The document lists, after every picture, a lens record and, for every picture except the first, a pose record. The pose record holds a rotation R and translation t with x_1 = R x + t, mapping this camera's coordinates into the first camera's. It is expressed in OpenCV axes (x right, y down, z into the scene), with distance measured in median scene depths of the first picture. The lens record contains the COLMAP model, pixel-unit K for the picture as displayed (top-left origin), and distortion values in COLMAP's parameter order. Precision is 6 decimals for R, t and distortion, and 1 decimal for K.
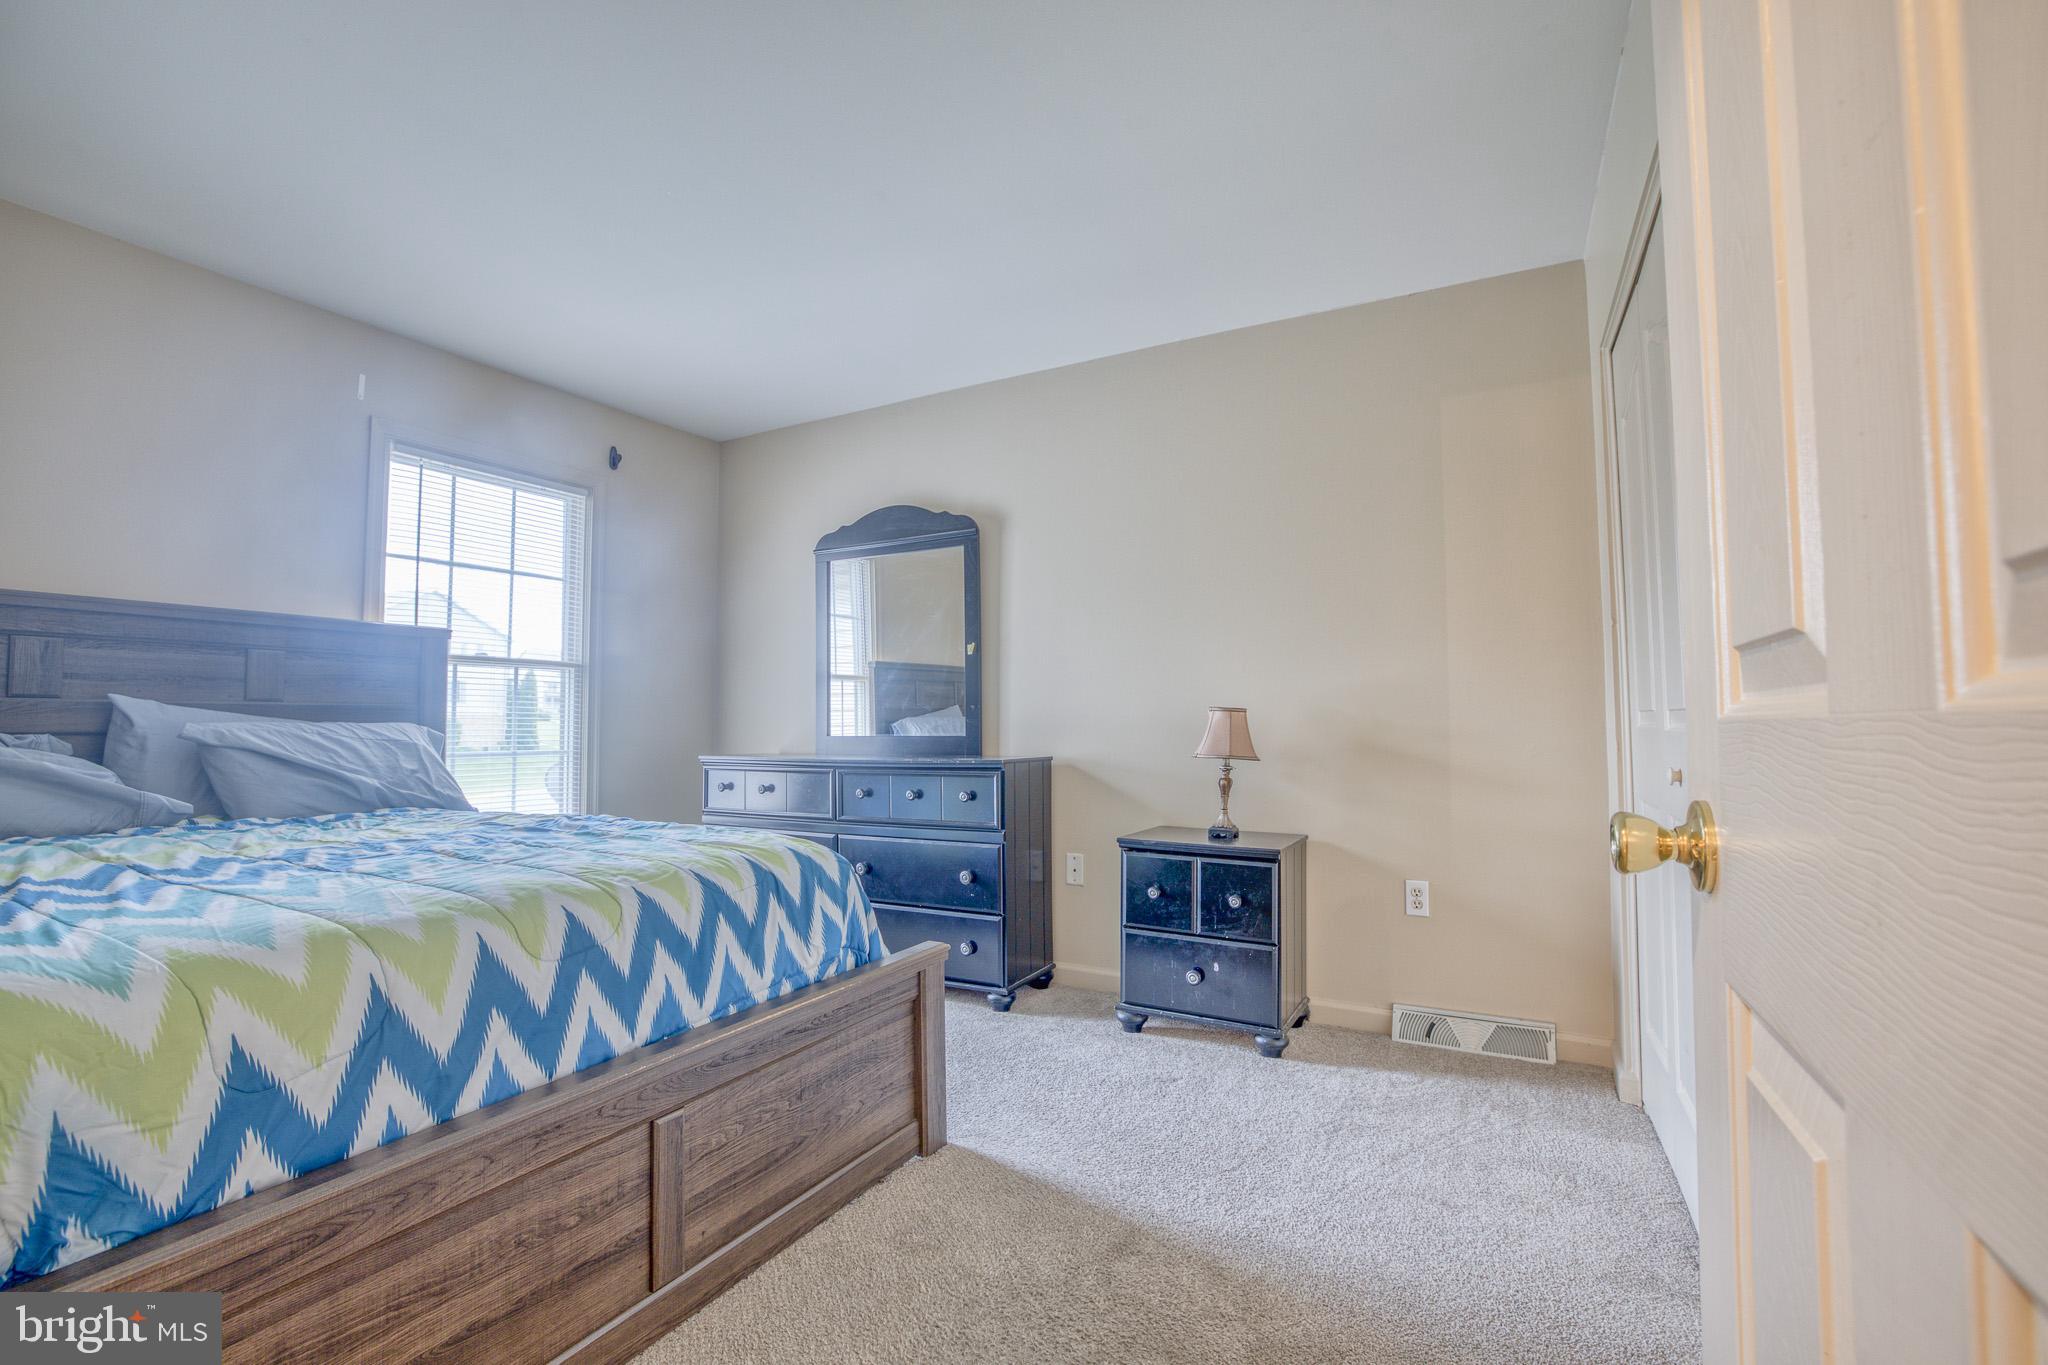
lens RADIAL K [[892.4, 0, 1010.5], [0, 892.4, 676.9], [0, 0, 1]] dist [-0.009116, 0.003779]
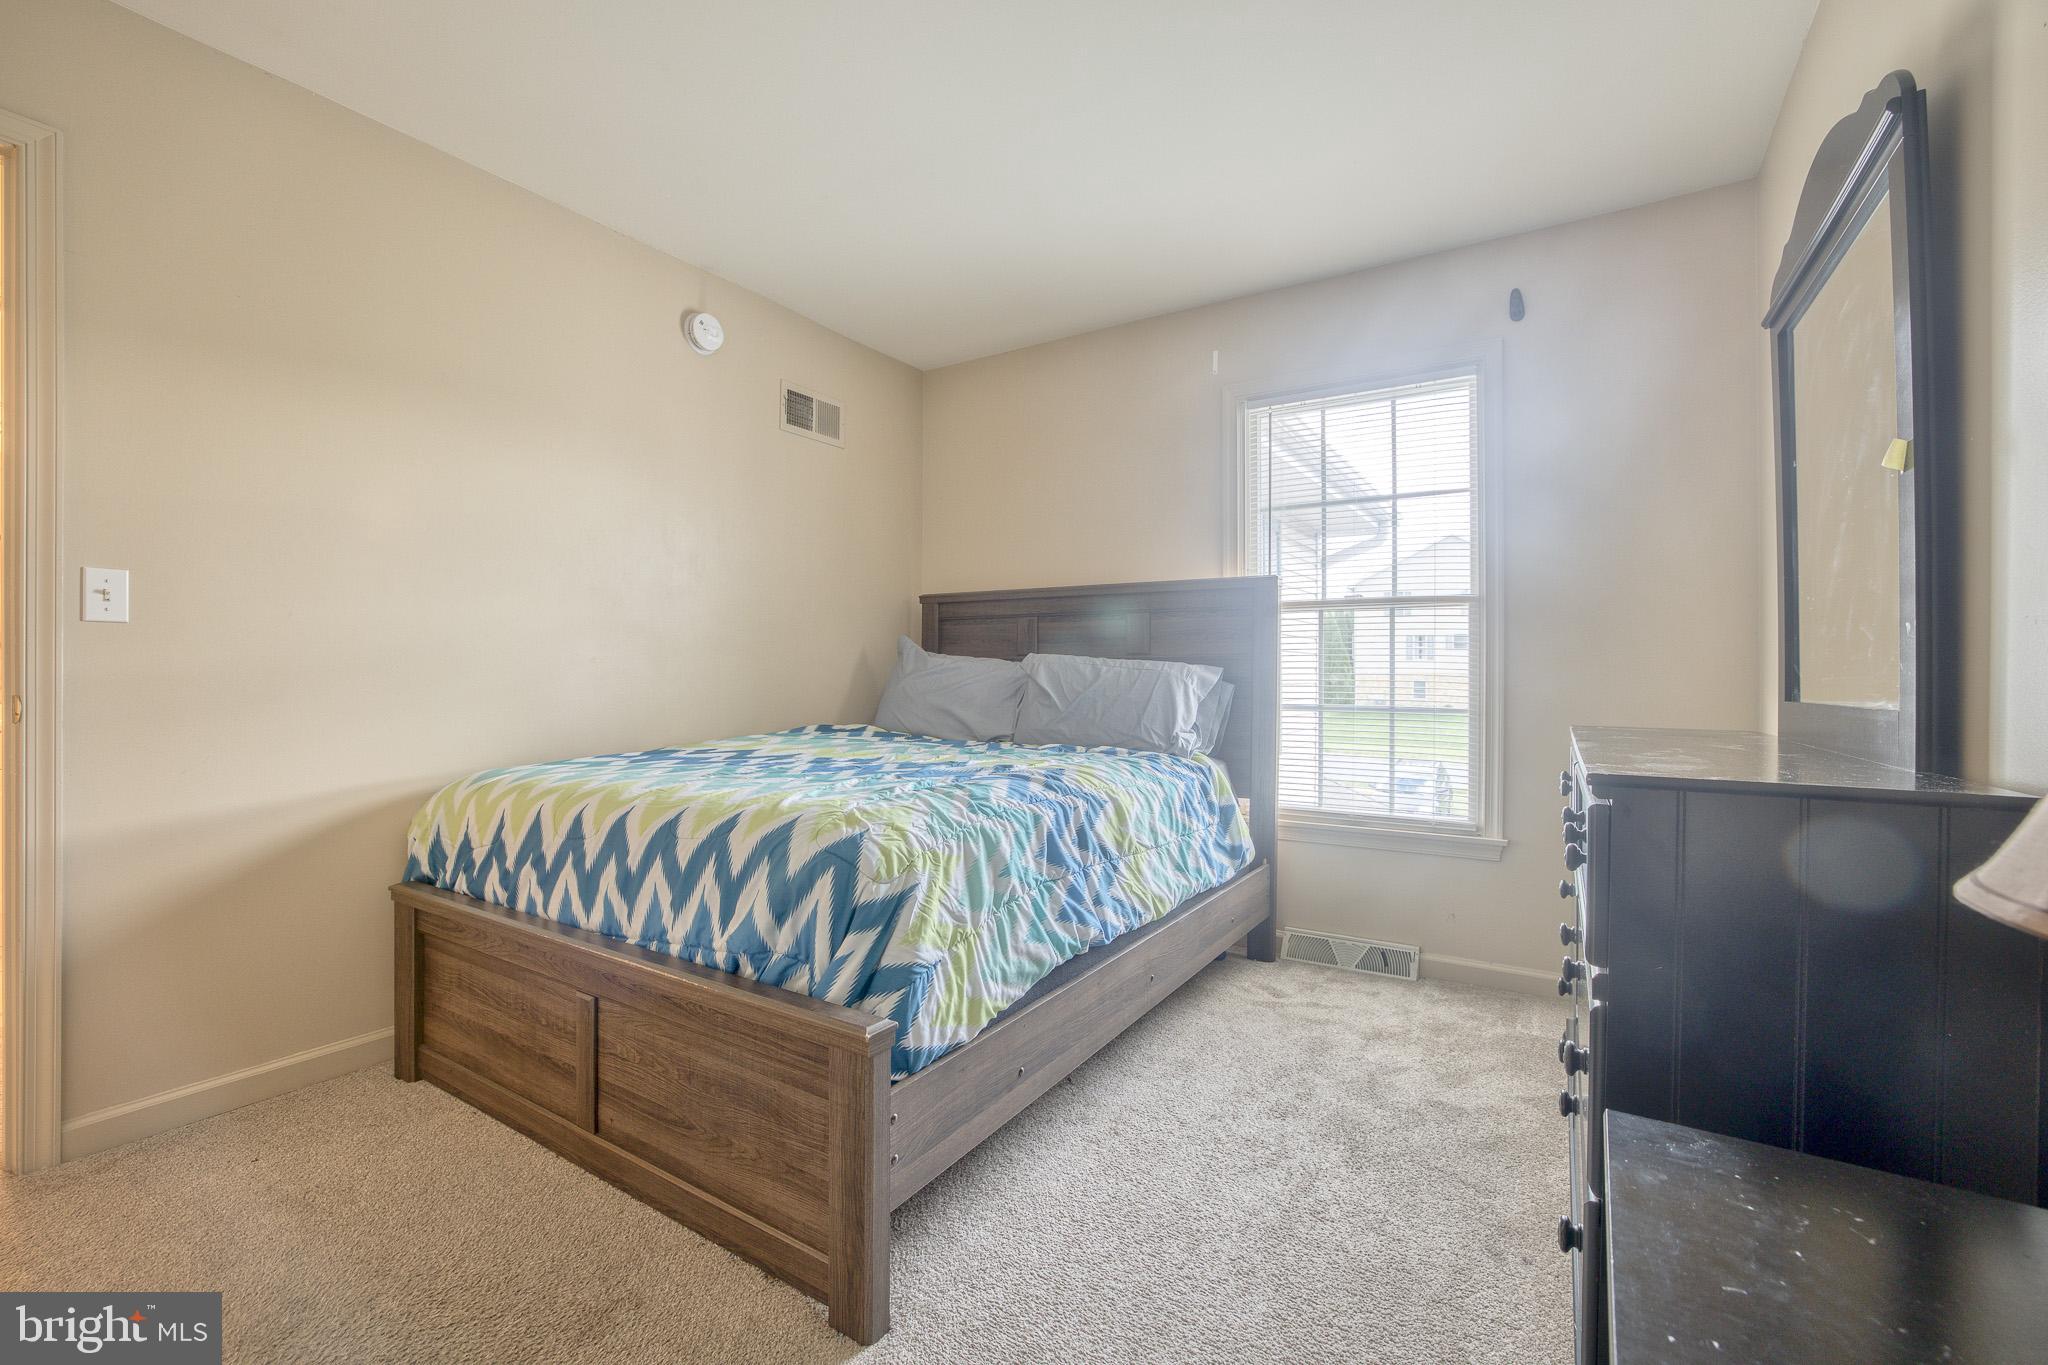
lens RADIAL K [[892.4, 0, 1011.8], [0, 892.4, 671.1], [0, 0, 1]] dist [-0.009116, 0.003779]
pose [[-0.071618, 0.008397, -0.997397, 0.594775], [0.044861, 0.998980, 0.005189, 0.053374], [0.996423, -0.044373, -0.071921, 1.281643]]
